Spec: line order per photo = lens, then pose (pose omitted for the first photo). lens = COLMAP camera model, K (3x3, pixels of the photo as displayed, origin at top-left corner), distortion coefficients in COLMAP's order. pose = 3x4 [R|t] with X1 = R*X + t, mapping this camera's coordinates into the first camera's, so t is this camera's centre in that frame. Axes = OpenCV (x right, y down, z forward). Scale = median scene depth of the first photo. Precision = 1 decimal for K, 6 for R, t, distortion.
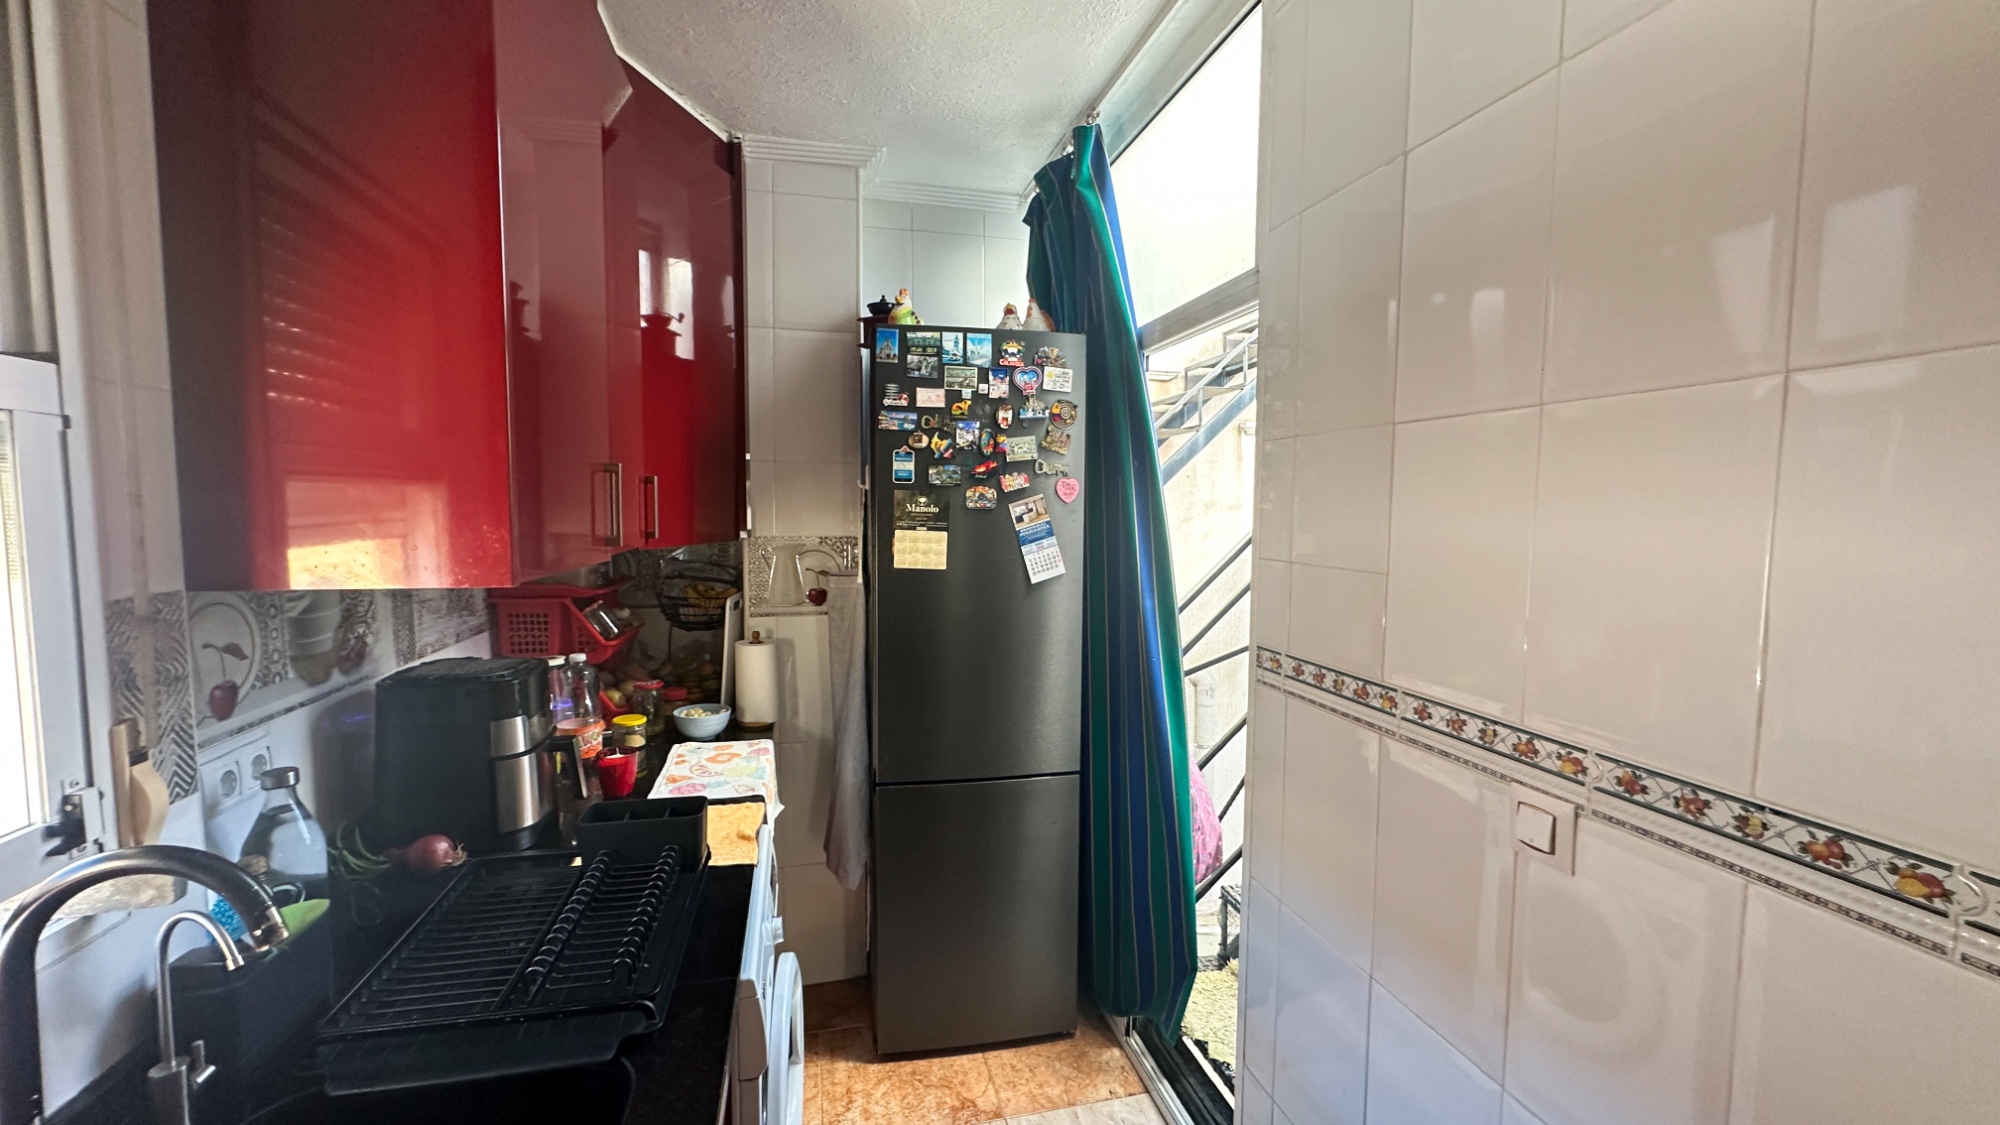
lens RADIAL K [[795.4, 0, 1001.1], [0, 795.4, 559.3], [0, 0, 1]] dist [-0.001139, 0.000238]
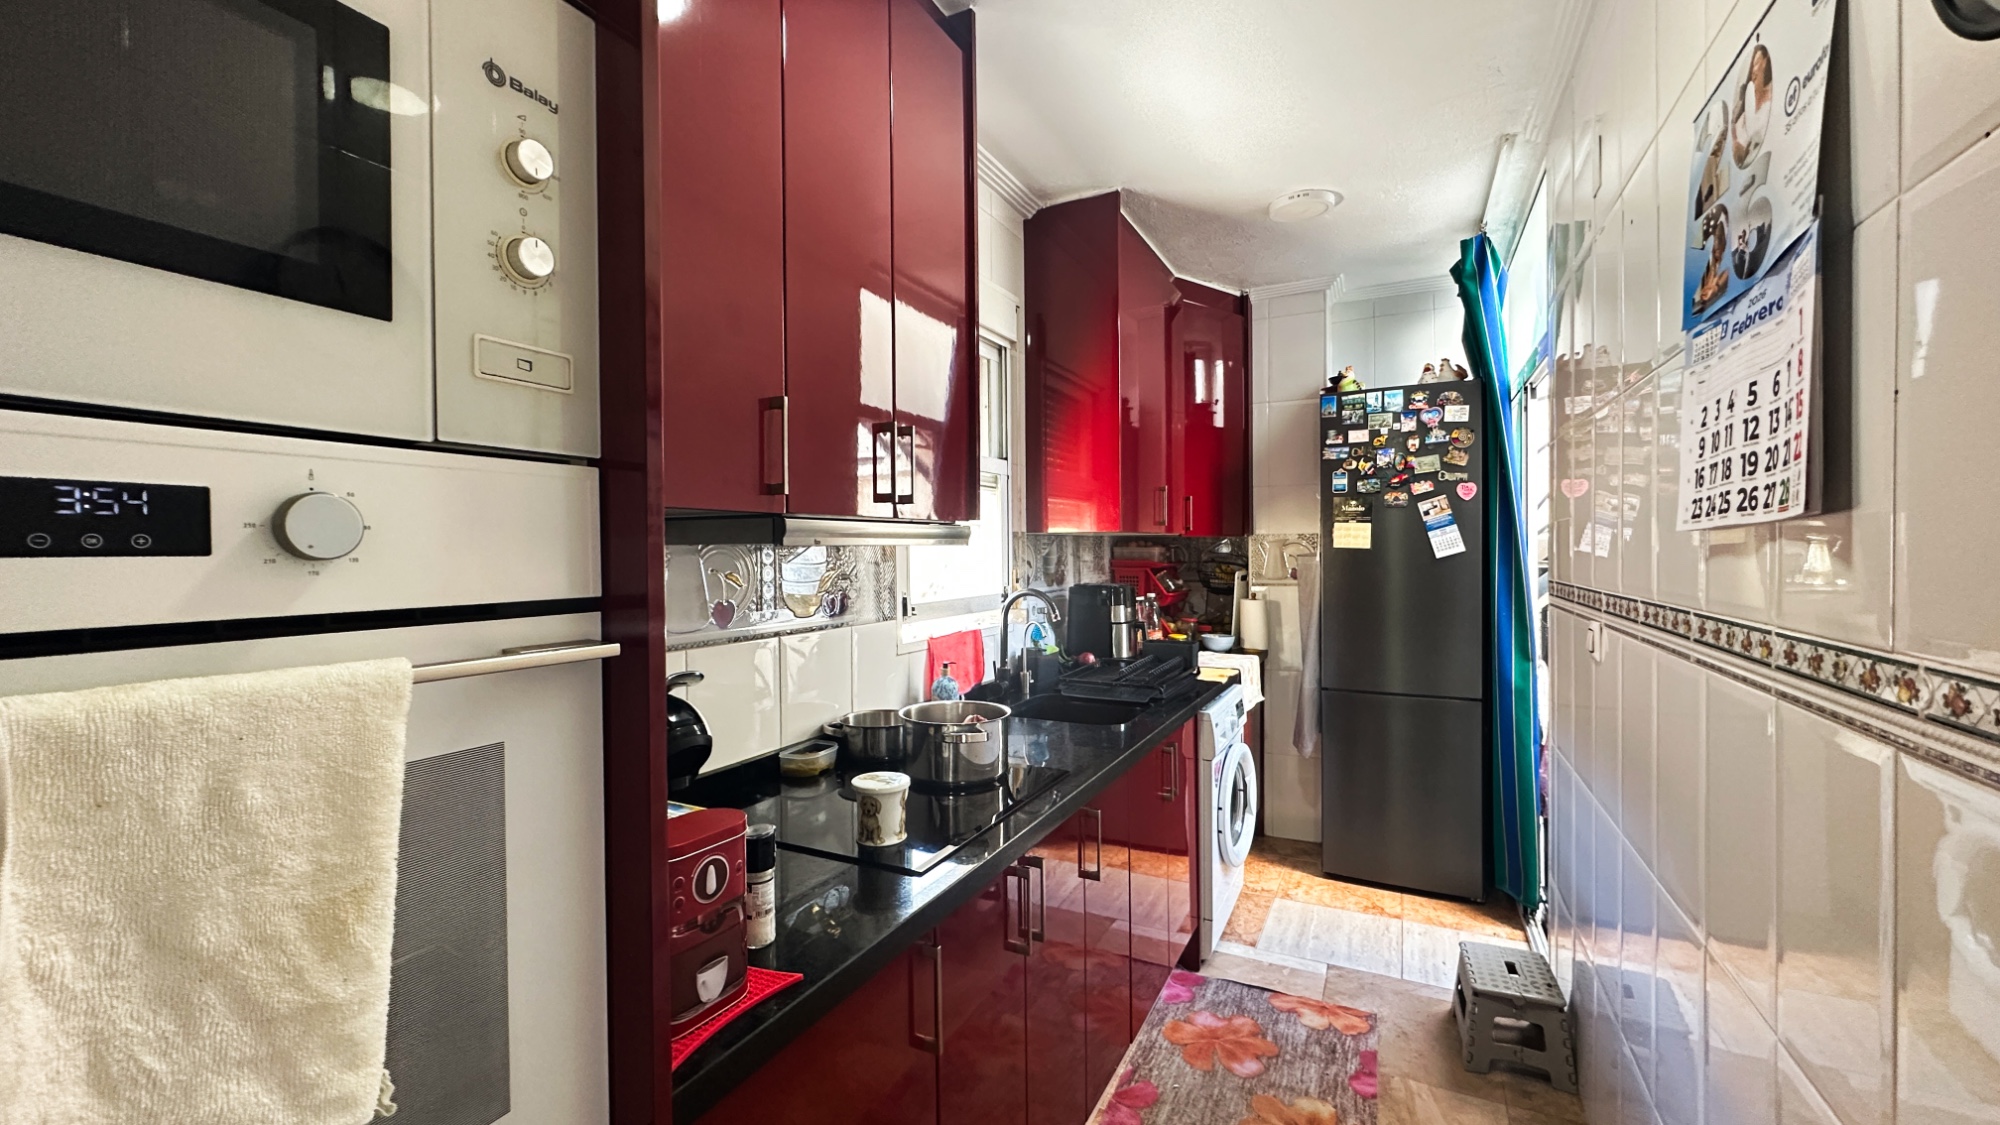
lens RADIAL K [[795.4, 0, 1001.1], [0, 795.4, 559.3], [0, 0, 1]] dist [-0.001139, 0.000238]
pose [[0.758457, -0.007081, -0.651684, 0.383628], [-0.032291, 0.998305, -0.048428, 0.129880], [0.650922, 0.057774, 0.756943, -0.594443]]
